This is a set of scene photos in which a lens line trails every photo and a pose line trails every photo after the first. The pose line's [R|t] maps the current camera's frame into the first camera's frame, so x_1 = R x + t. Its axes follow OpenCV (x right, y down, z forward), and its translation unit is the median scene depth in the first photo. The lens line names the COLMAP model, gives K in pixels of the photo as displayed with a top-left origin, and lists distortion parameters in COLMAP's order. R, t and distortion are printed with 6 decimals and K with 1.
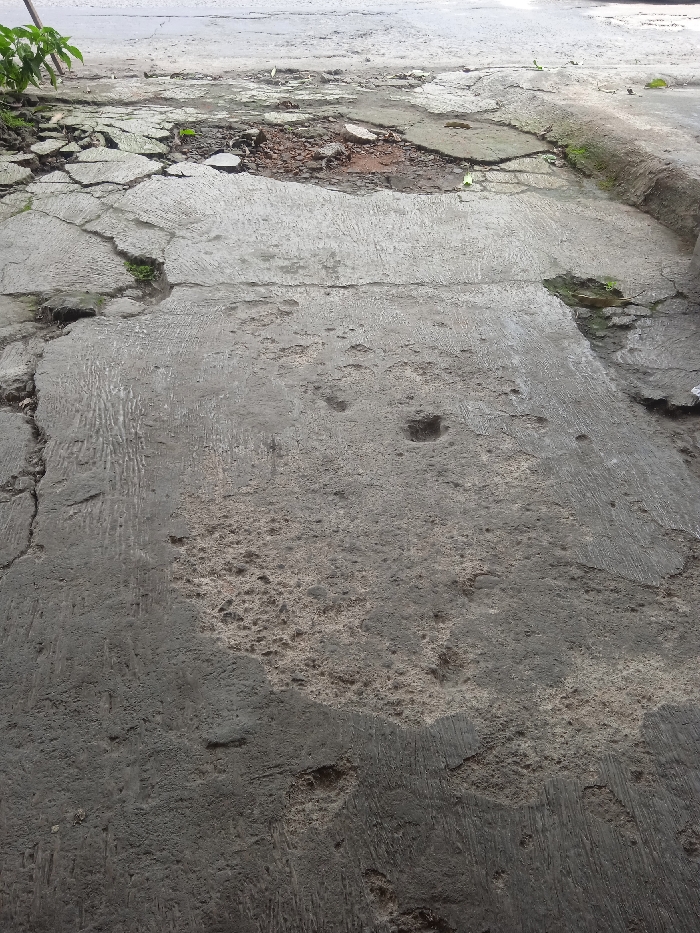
lens RADIAL K [[766.7, 0, 350.9], [0, 766.7, 467.4], [0, 0, 1]] dist [0.039592, -0.050666]
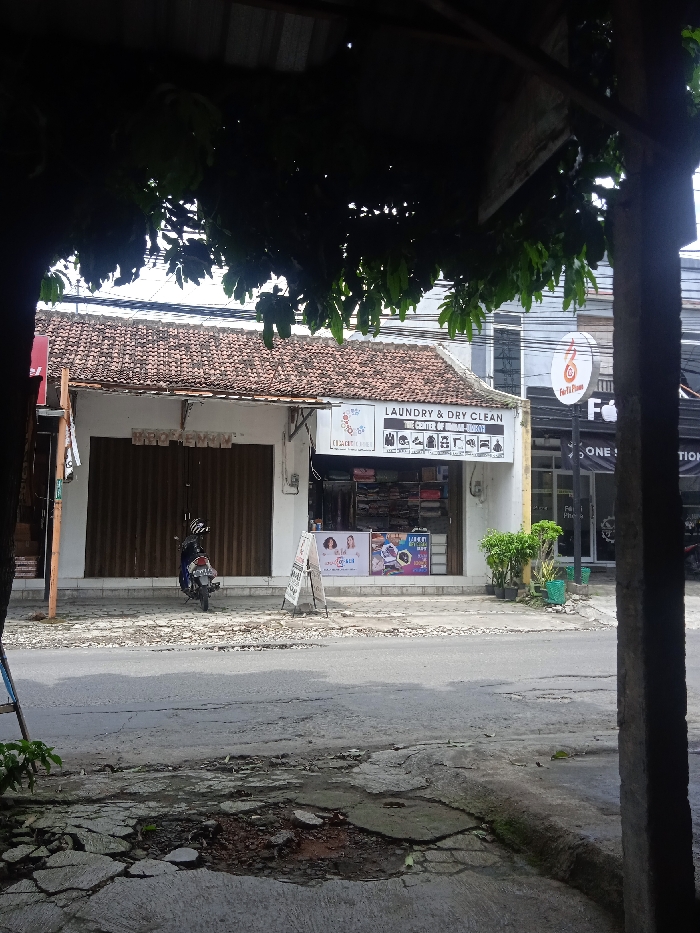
lens RADIAL K [[766.7, 0, 342.5], [0, 766.7, 460.7], [0, 0, 1]] dist [0.039592, -0.050666]
pose [[0.996893, -0.022792, 0.075404, -0.009709], [0.069993, 0.695481, -0.715127, 0.004982], [-0.036143, 0.718183, 0.694915, -0.136192]]
